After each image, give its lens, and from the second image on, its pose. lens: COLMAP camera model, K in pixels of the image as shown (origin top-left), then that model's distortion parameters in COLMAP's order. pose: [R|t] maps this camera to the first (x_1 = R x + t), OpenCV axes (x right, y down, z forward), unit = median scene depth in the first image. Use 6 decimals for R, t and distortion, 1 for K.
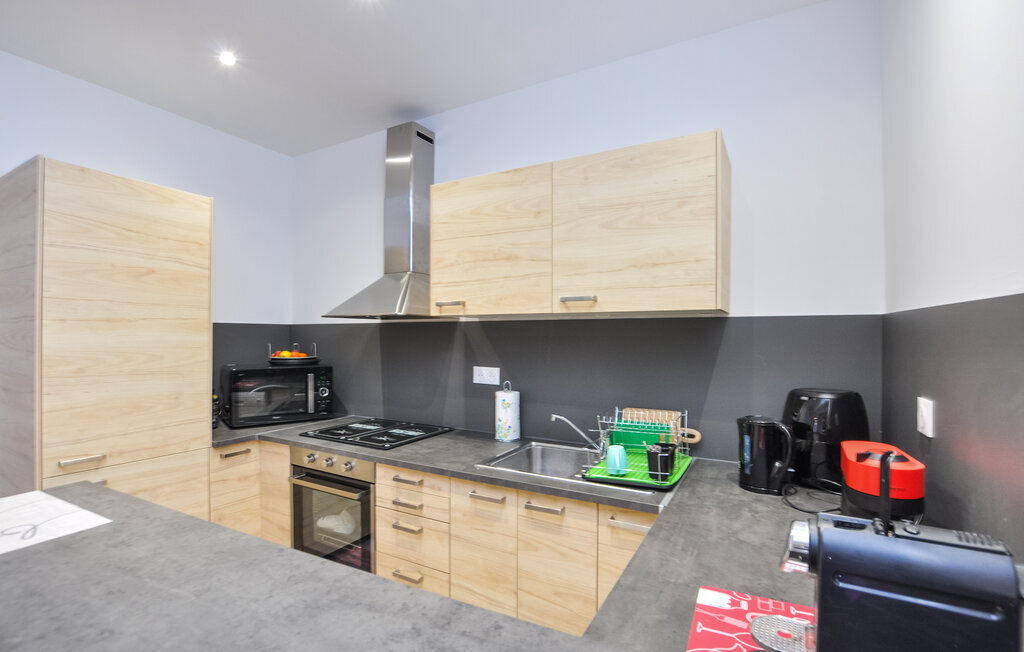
lens RADIAL K [[468.1, 0, 512.0], [0, 468.1, 322.0], [0, 0, 1]] dist [-0.026604, 0.000015]
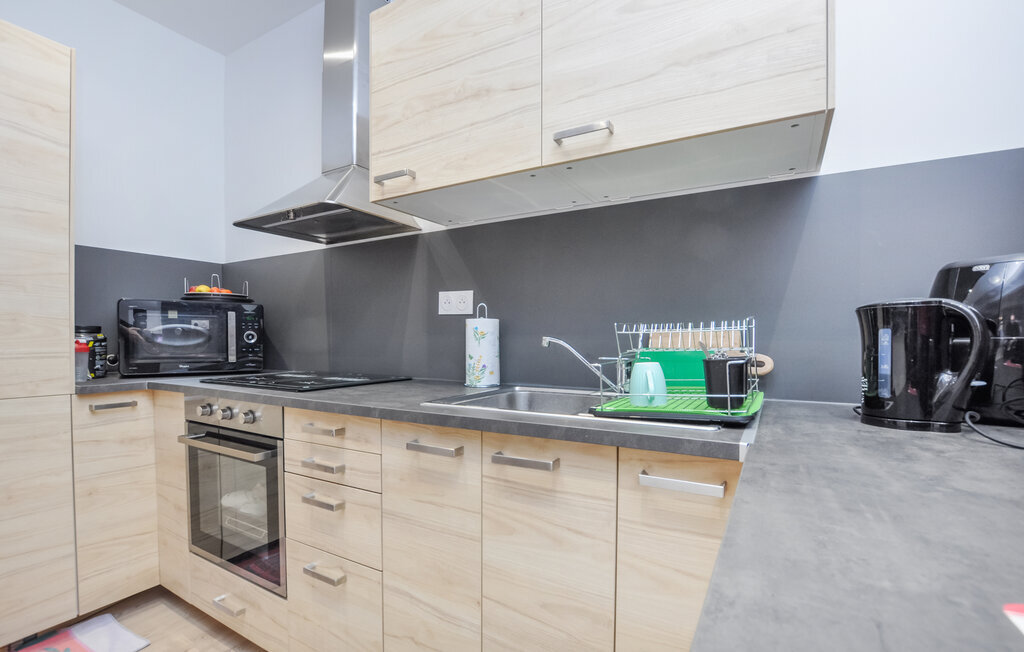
lens RADIAL K [[468.1, 0, 505.2], [0, 468.1, 336.4], [0, 0, 1]] dist [-0.026604, 0.000015]
pose [[0.999784, 0.001075, -0.020759, 0.047198], [-0.000670, 0.999810, 0.019502, 0.192428], [0.020776, -0.019484, 0.999594, 0.345544]]
